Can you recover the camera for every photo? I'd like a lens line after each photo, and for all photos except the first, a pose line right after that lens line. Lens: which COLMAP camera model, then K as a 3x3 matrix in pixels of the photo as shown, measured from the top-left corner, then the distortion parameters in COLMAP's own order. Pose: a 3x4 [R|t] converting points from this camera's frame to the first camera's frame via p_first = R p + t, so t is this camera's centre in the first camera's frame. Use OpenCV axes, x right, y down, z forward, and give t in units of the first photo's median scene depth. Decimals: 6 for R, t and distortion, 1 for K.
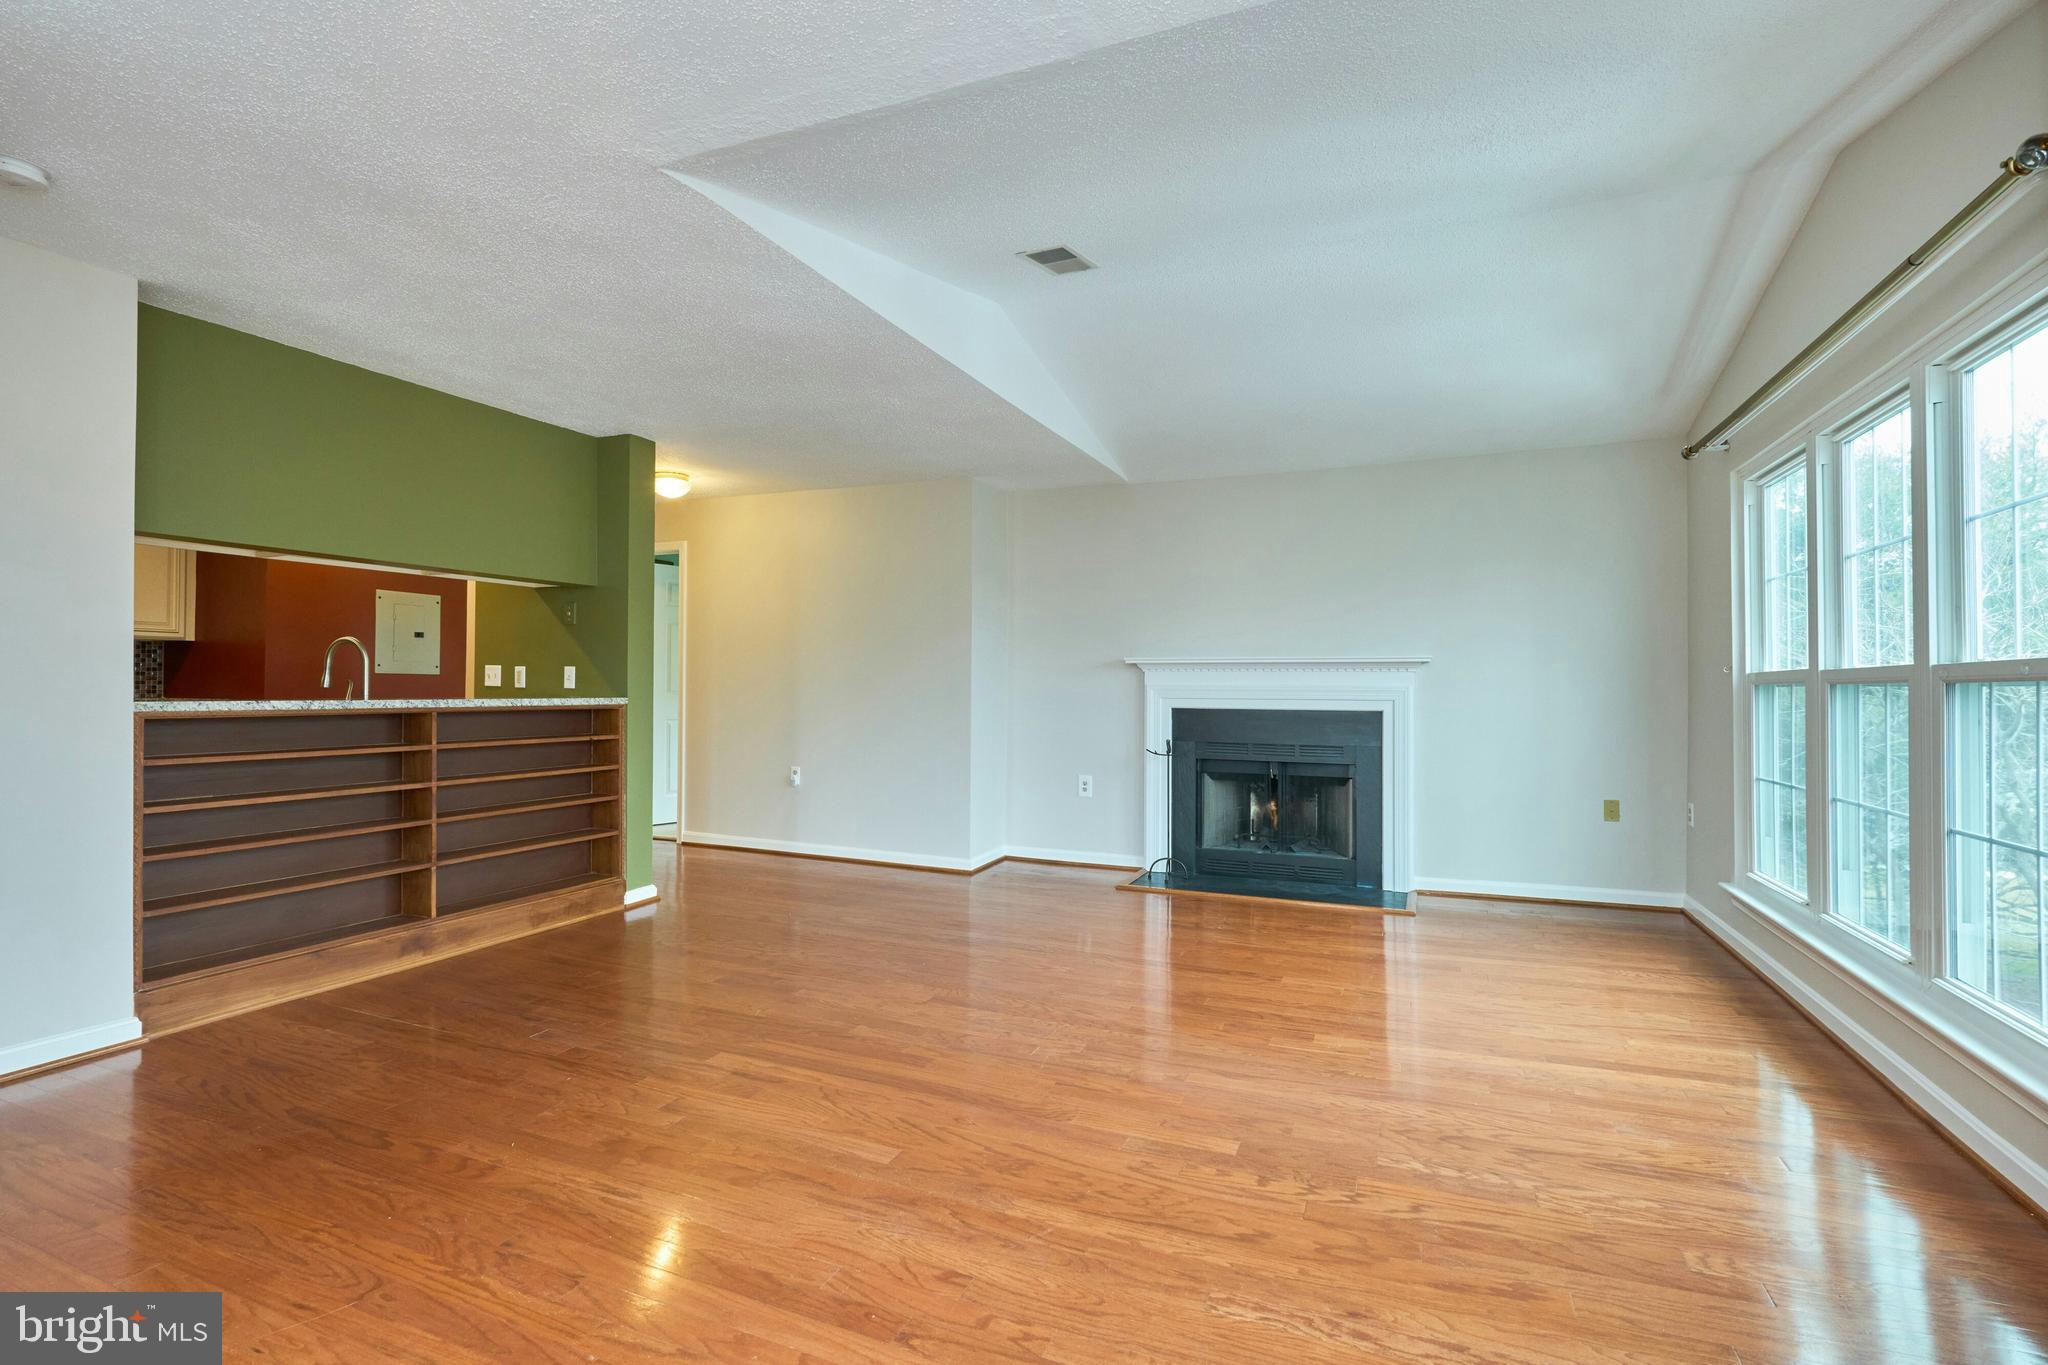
lens RADIAL K [[948.5, 0, 1031.0], [0, 948.5, 674.0], [0, 0, 1]] dist [-0.013560, 0.003547]
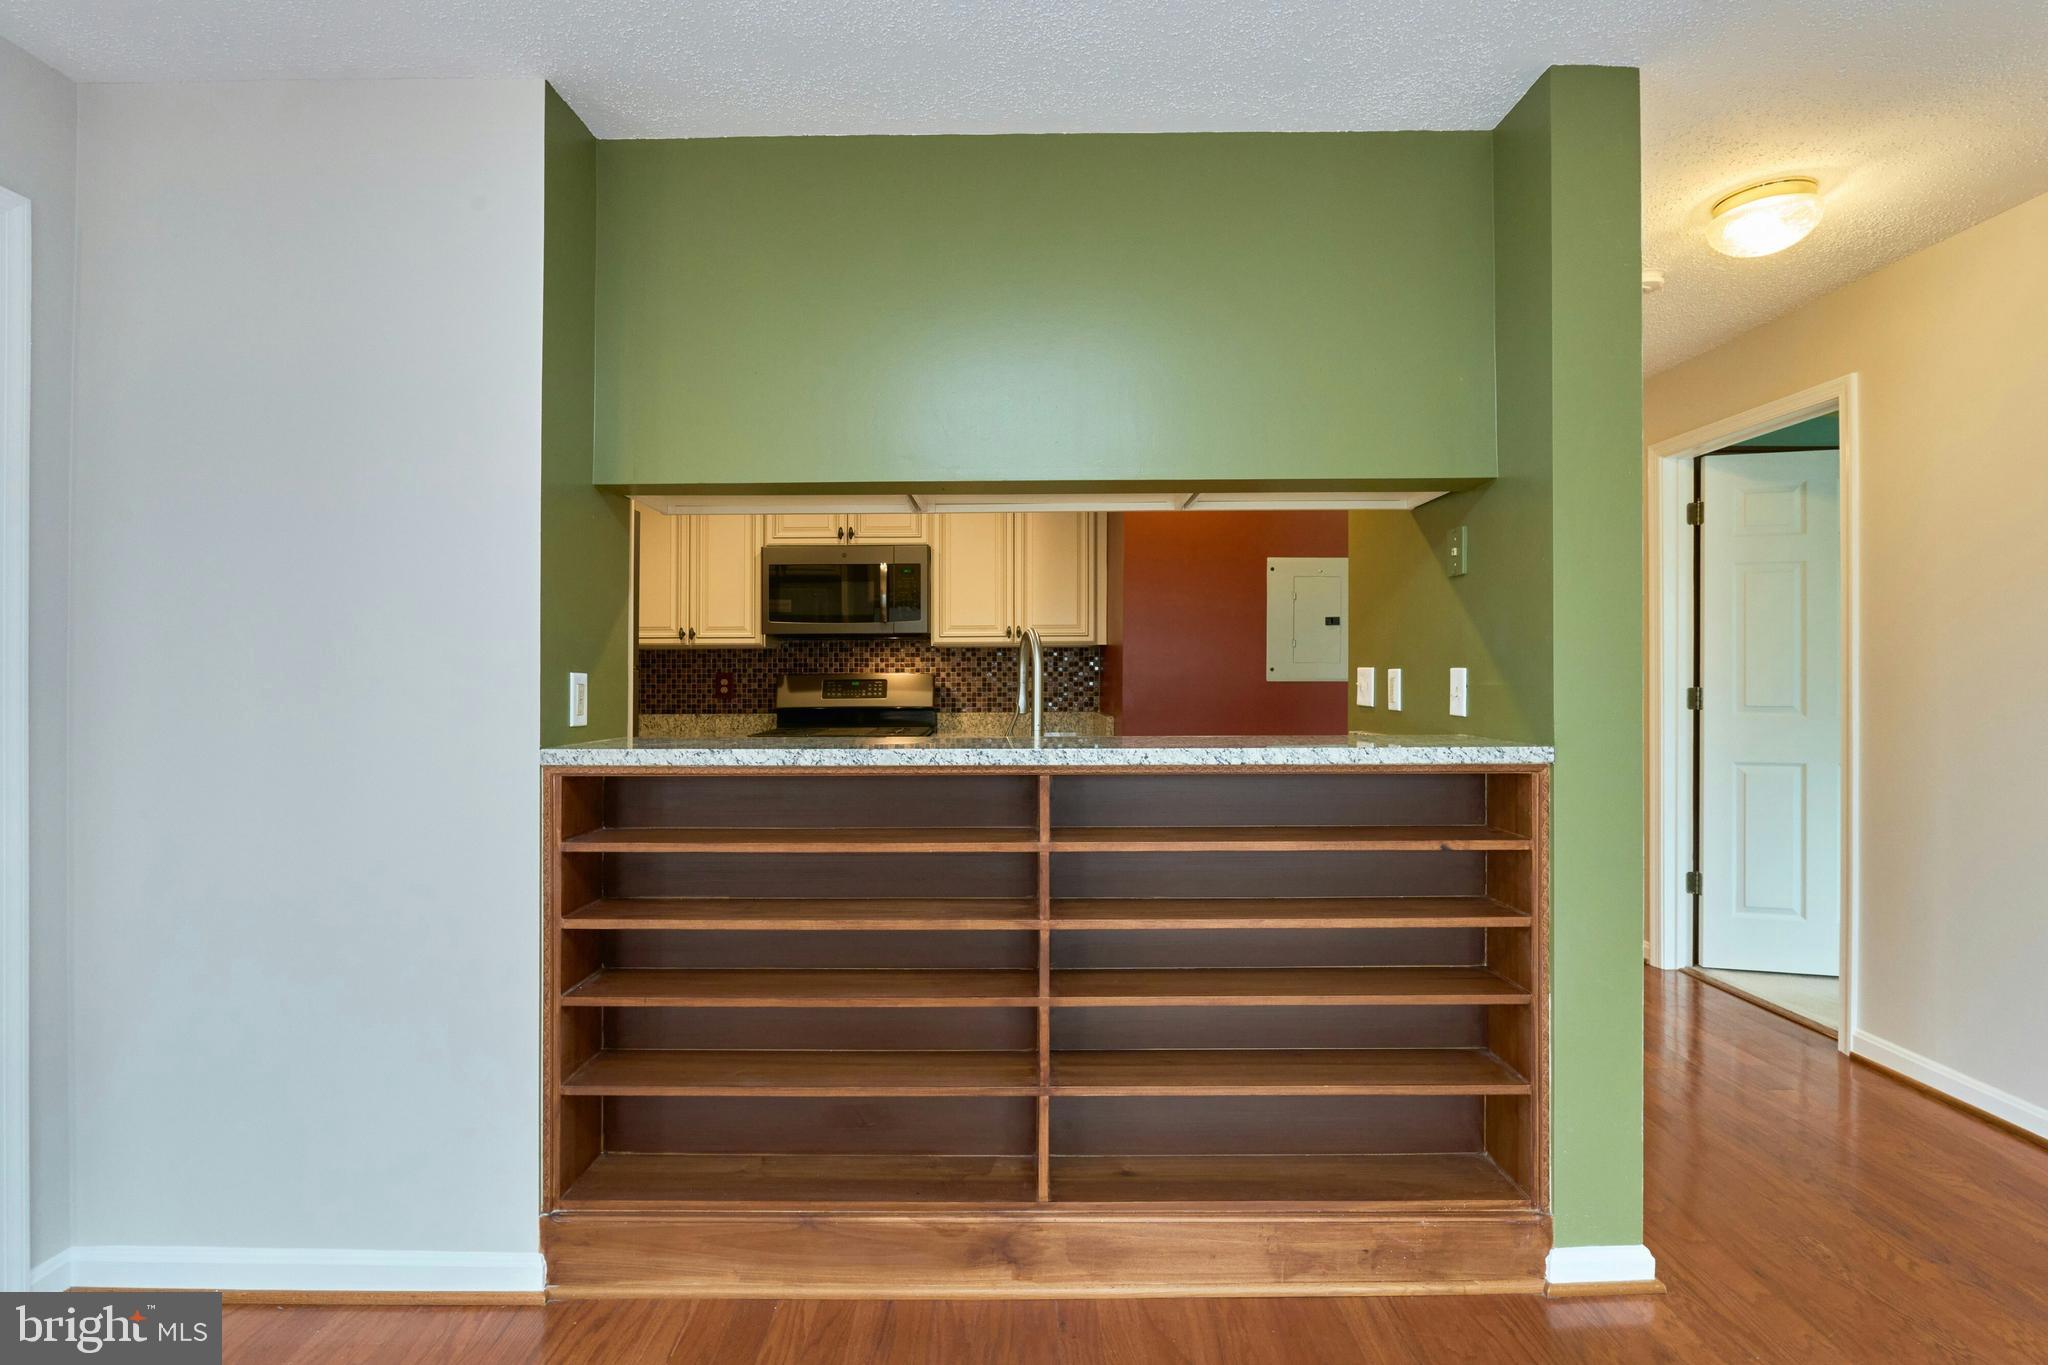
lens RADIAL K [[951.0, 0, 1026.0], [0, 951.0, 669.7], [0, 0, 1]] dist [-0.017248, 0.004506]
pose [[0.390954, -0.014922, -0.920289, -0.154061], [0.016102, 0.999826, -0.009371, -0.006886], [0.920269, -0.011155, 0.391126, 0.656922]]
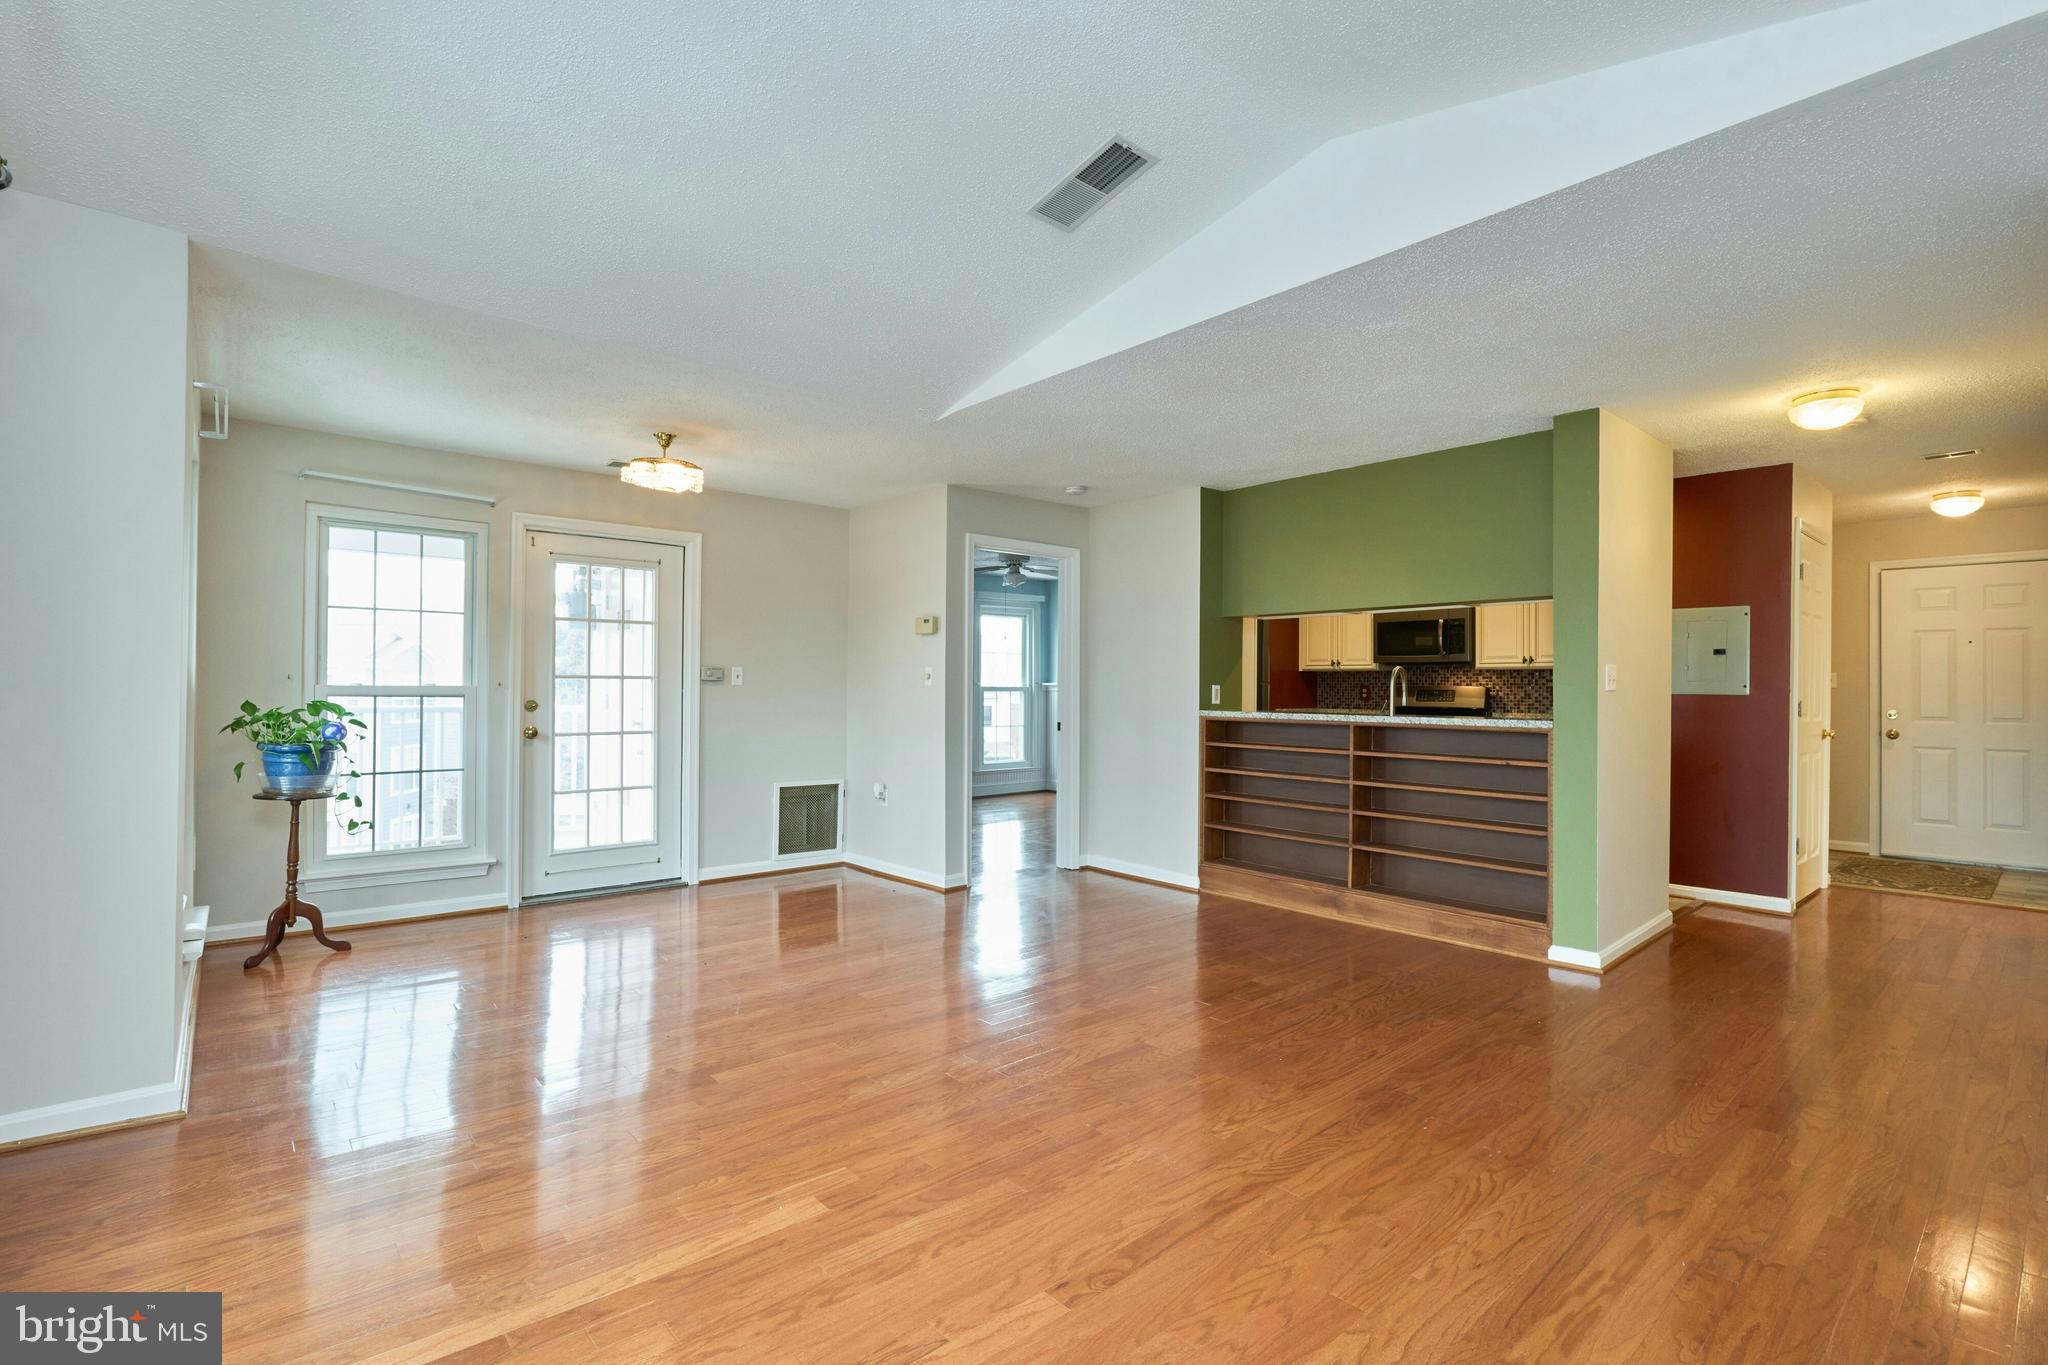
lens RADIAL K [[964.9, 0, 1024.4], [0, 964.9, 666.8], [0, 0, 1]] dist [-0.013288, 0.000307]
pose [[-0.442968, -0.027295, -0.896122, 0.589091], [-0.000317, 0.999541, -0.030288, 0.001193], [0.896538, -0.013132, -0.442773, 0.964593]]
